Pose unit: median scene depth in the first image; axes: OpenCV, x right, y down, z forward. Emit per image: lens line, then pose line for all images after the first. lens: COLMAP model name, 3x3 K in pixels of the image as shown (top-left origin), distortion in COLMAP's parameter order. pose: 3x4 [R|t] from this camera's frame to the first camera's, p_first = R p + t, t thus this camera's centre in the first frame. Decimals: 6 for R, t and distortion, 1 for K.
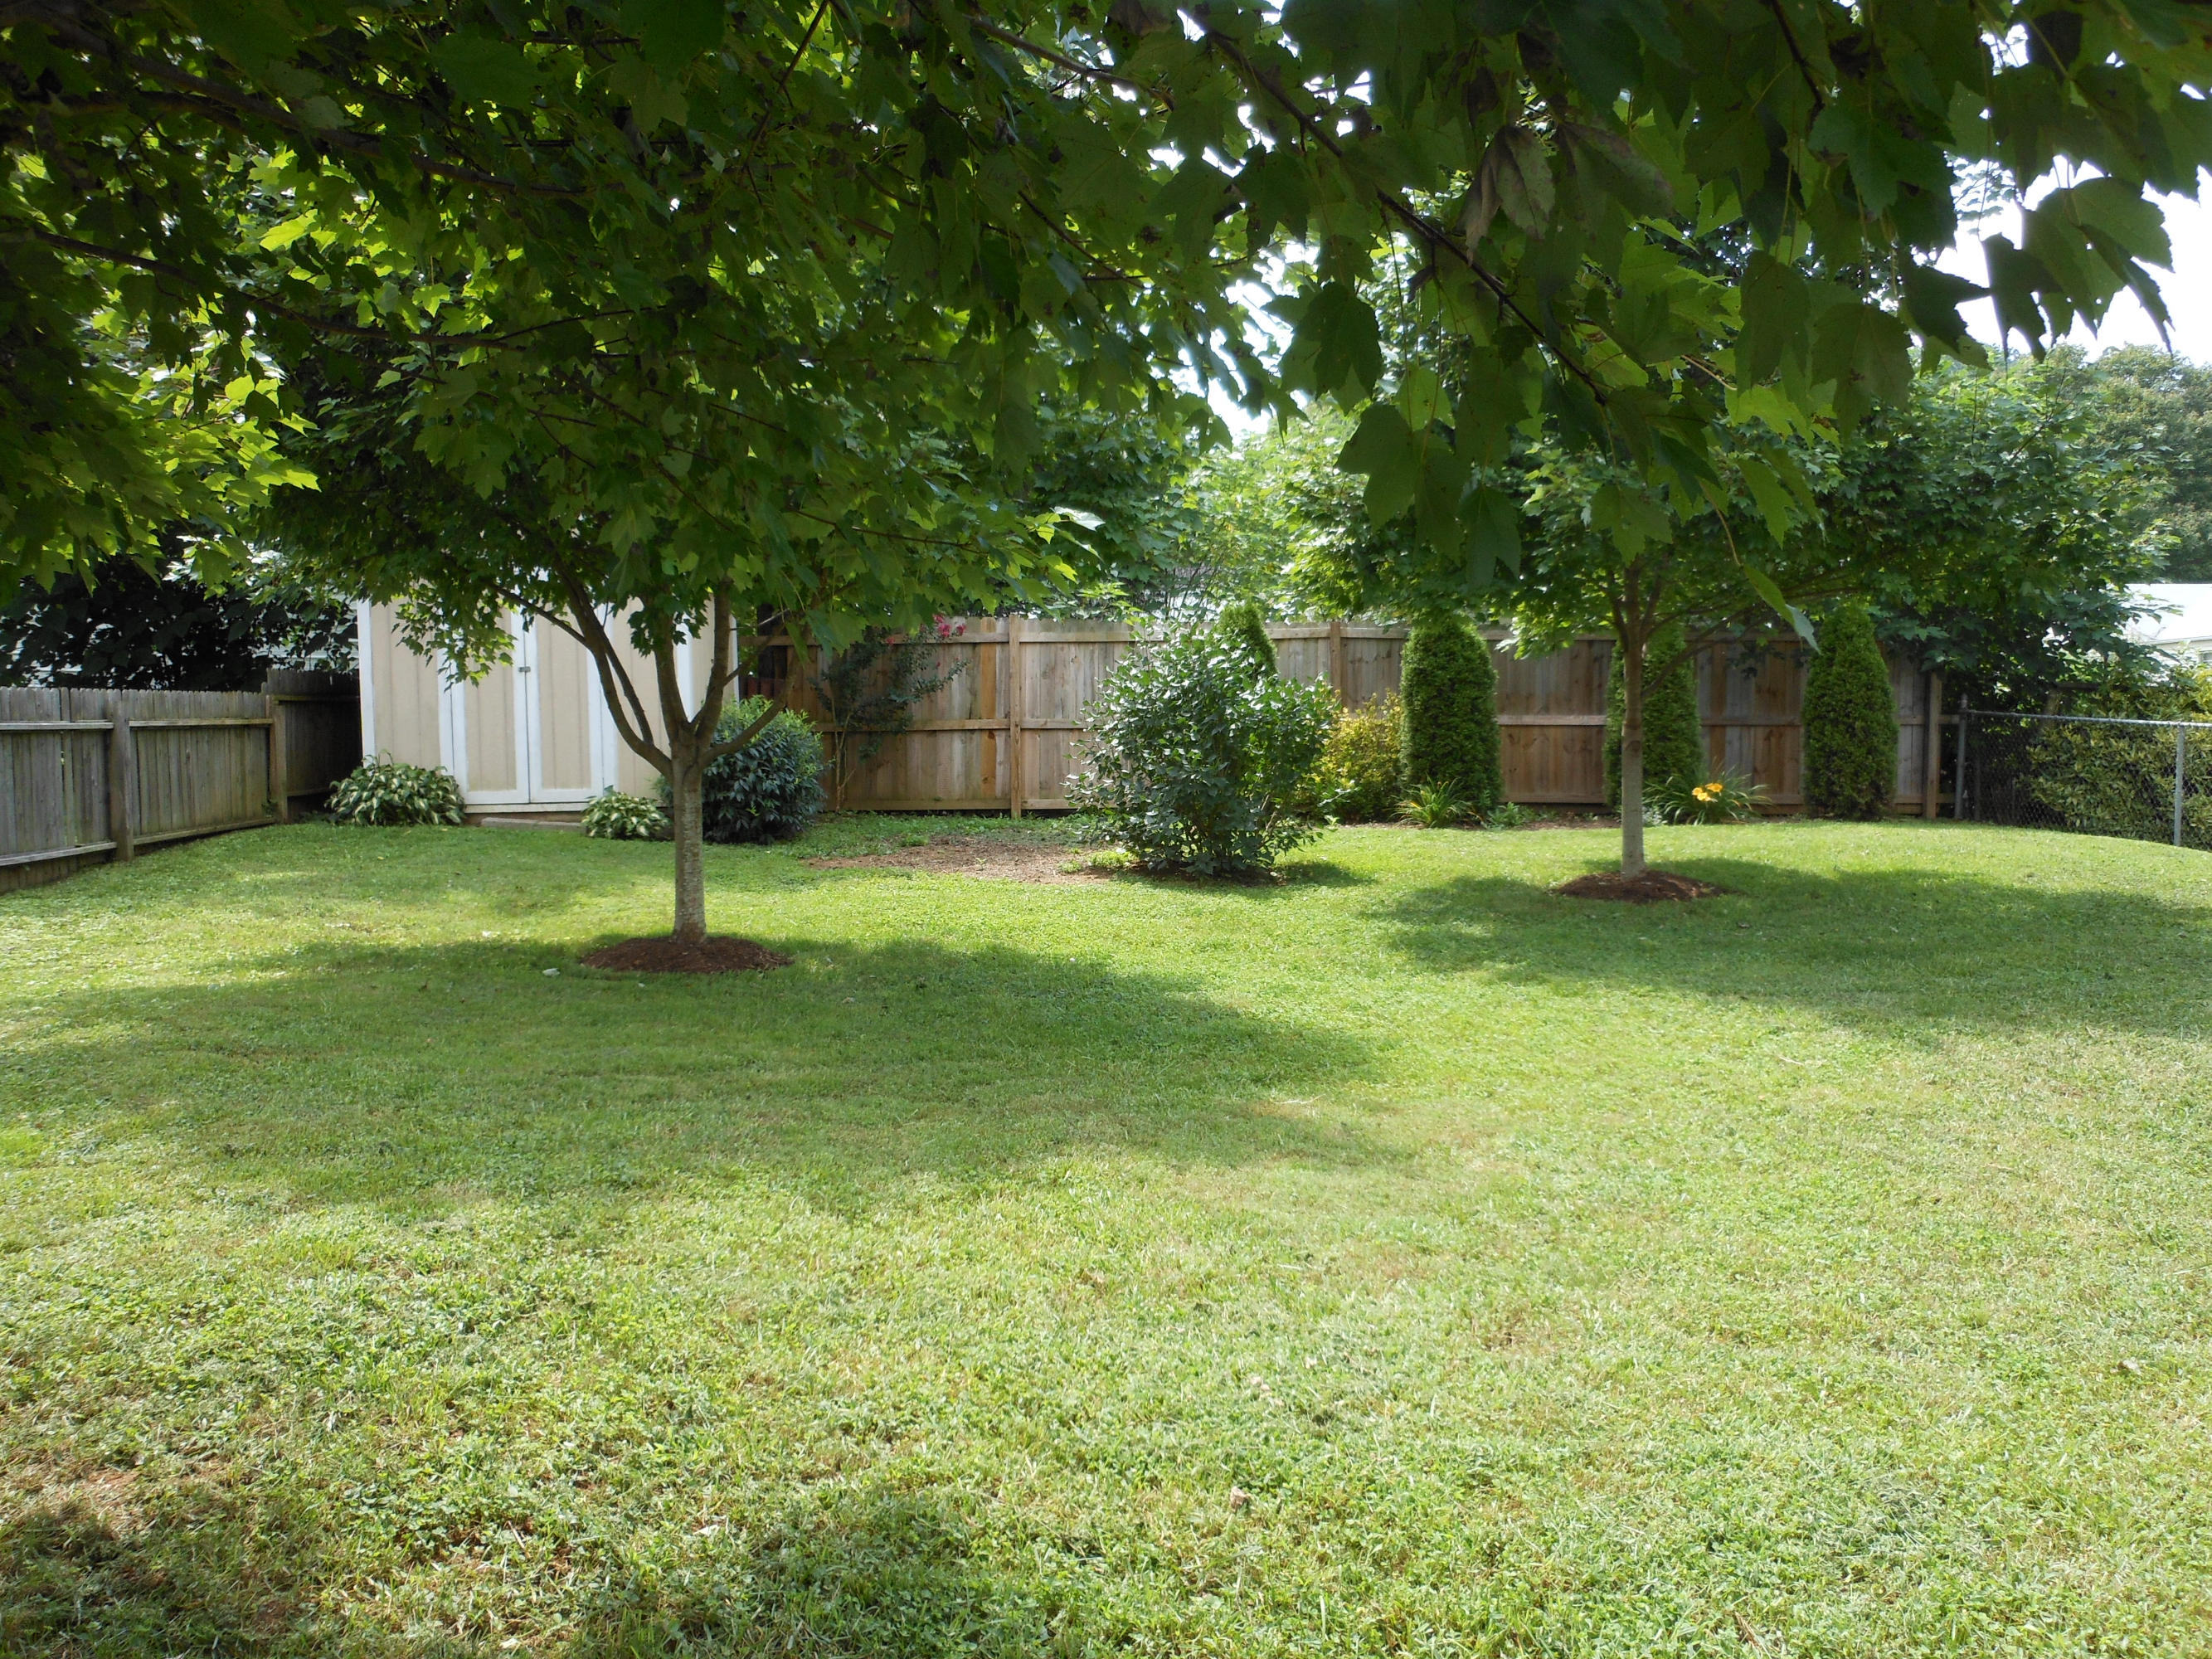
lens RADIAL K [[1782.9, 0, 1101.9], [0, 1782.9, 833.0], [0, 0, 1]] dist [0.002402, -0.001098]
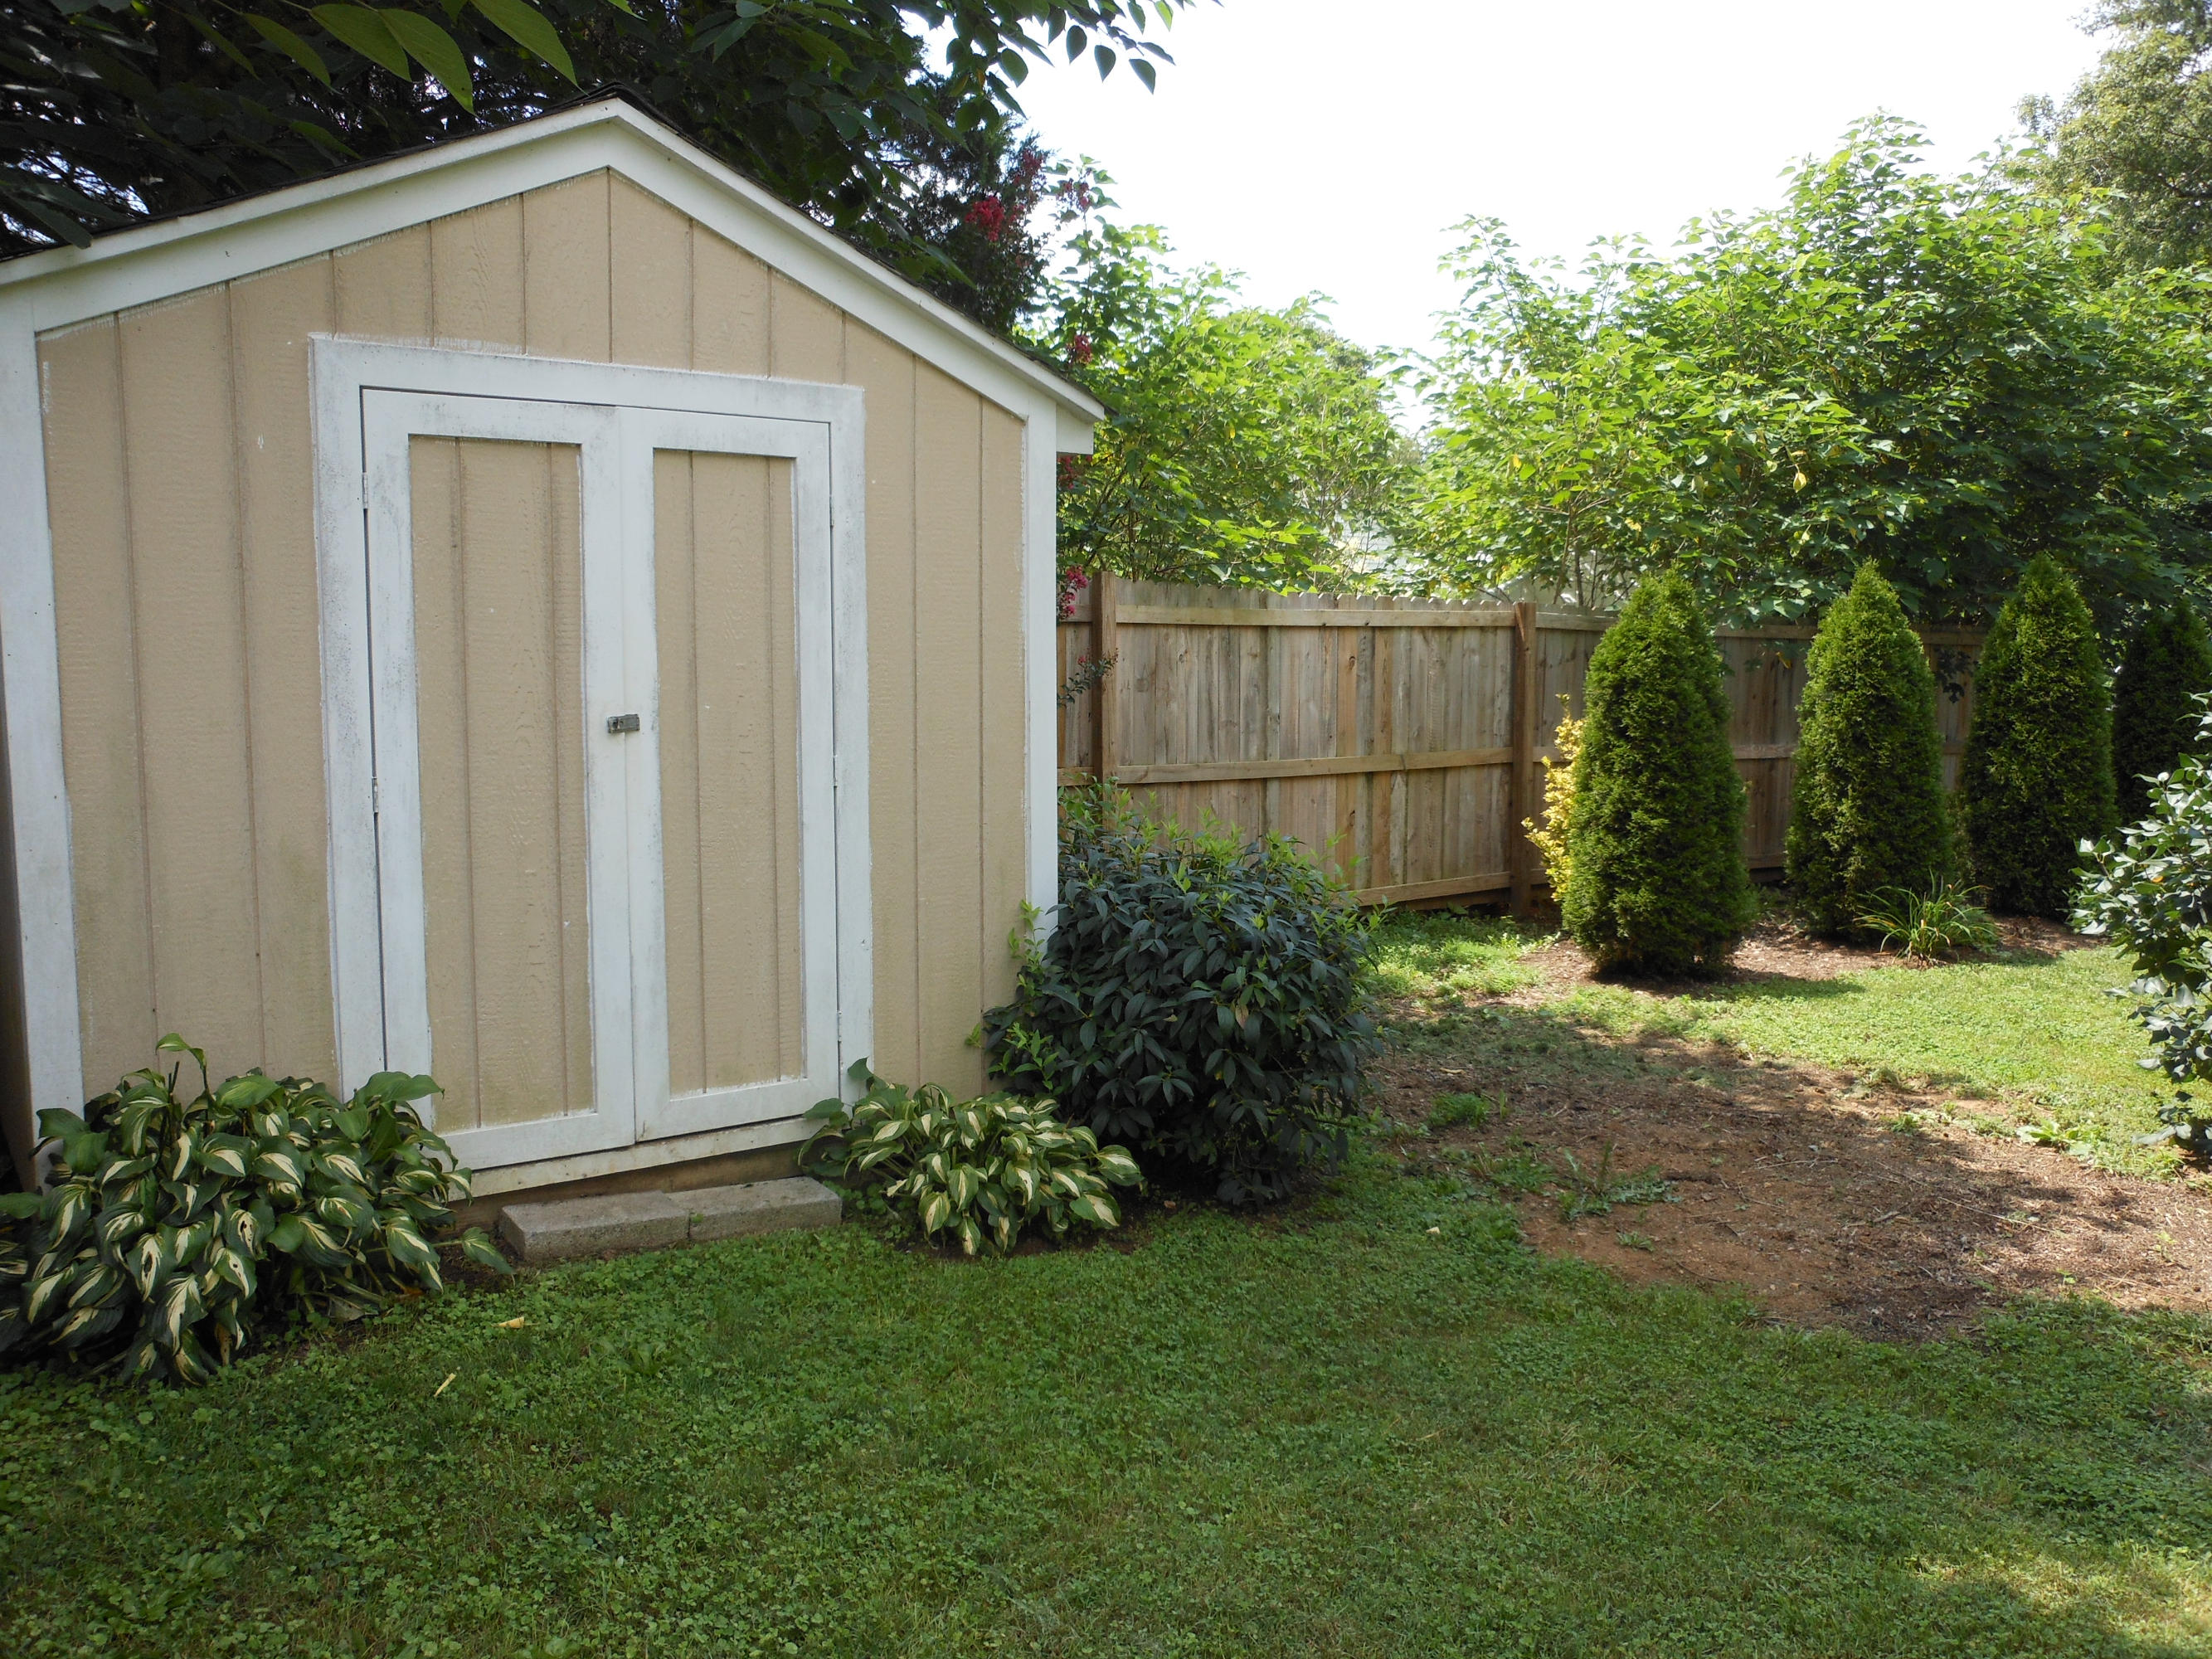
lens RADIAL K [[1782.9, 0, 1109.9], [0, 1782.9, 826.5], [0, 0, 1]] dist [0.002402, -0.001098]
pose [[0.849390, -0.036969, 0.526470, -0.414419], [0.020460, 0.999100, 0.037147, -0.083349], [-0.527369, -0.020781, 0.849382, 0.687755]]
